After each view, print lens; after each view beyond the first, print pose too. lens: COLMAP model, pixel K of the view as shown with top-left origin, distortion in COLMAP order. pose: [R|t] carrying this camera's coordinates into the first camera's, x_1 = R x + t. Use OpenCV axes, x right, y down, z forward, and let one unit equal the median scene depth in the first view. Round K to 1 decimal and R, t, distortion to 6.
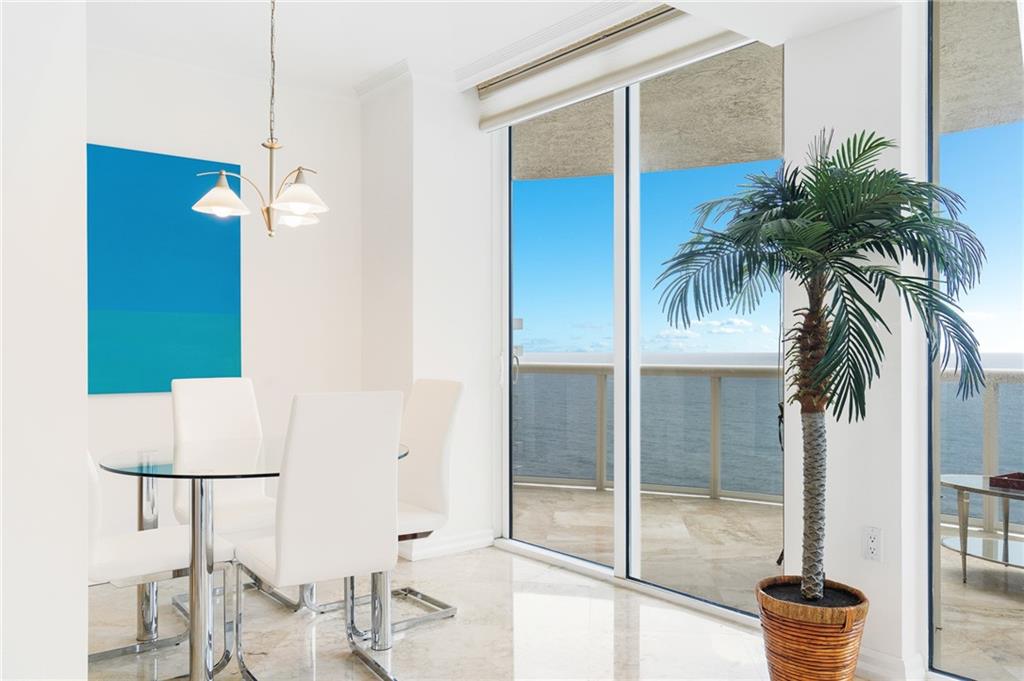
lens RADIAL K [[796.3, 0, 519.1], [0, 796.3, 342.9], [0, 0, 1]] dist [-0.000387, -0.002979]
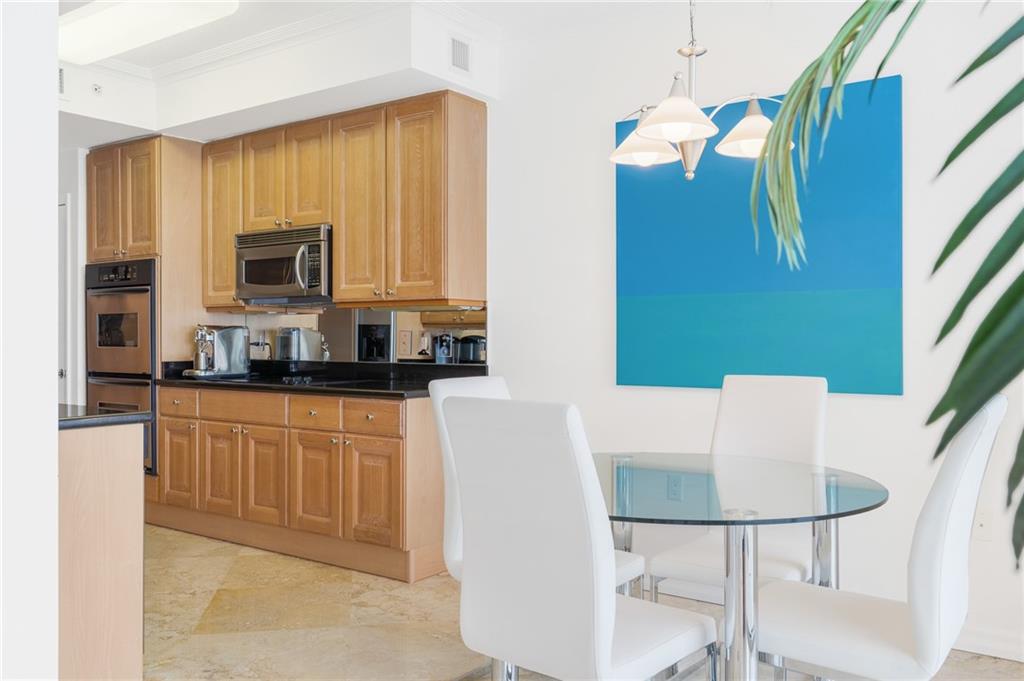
lens RADIAL K [[839.5, 0, 512.0], [0, 839.5, 334.8], [0, 0, 1]] dist [-0.010906, -0.004878]
pose [[0.278959, 0.004898, -0.960290, 0.402943], [0.003725, 0.999974, 0.006183, 0.000561], [0.960296, -0.005301, 0.278934, 0.702784]]
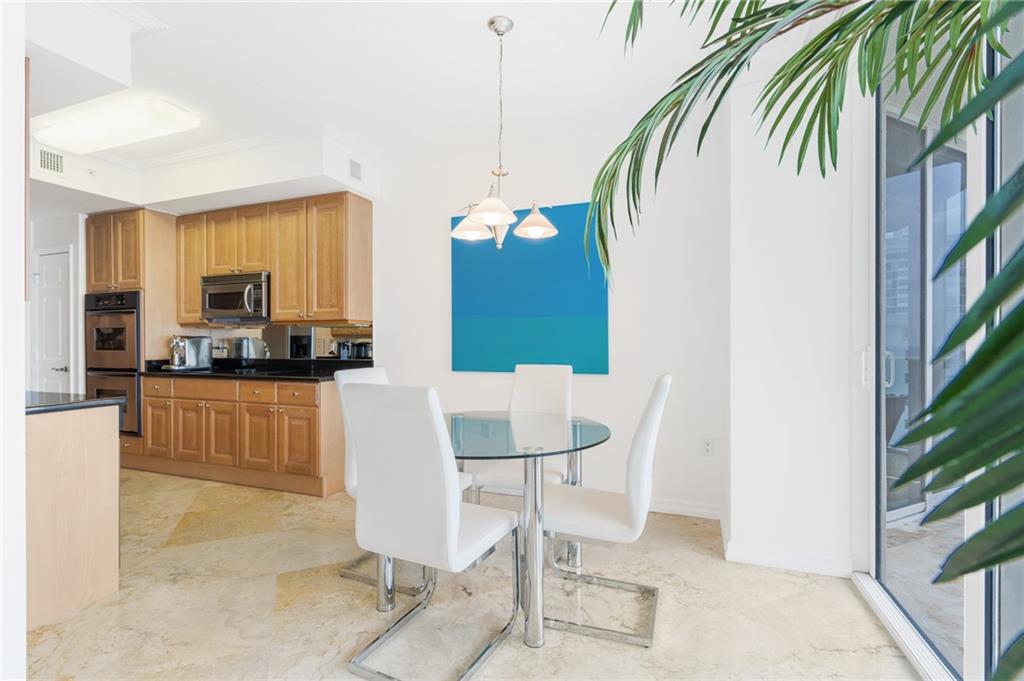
lens RADIAL K [[468.5, 0, 509.7], [0, 468.5, 342.4], [0, 0, 1]] dist [-0.002174, 0.002959]
pose [[0.512224, 0.005674, -0.858833, 0.334520], [0.003945, 0.999952, 0.008959, 0.001015], [0.858843, -0.007977, 0.512177, 0.718933]]
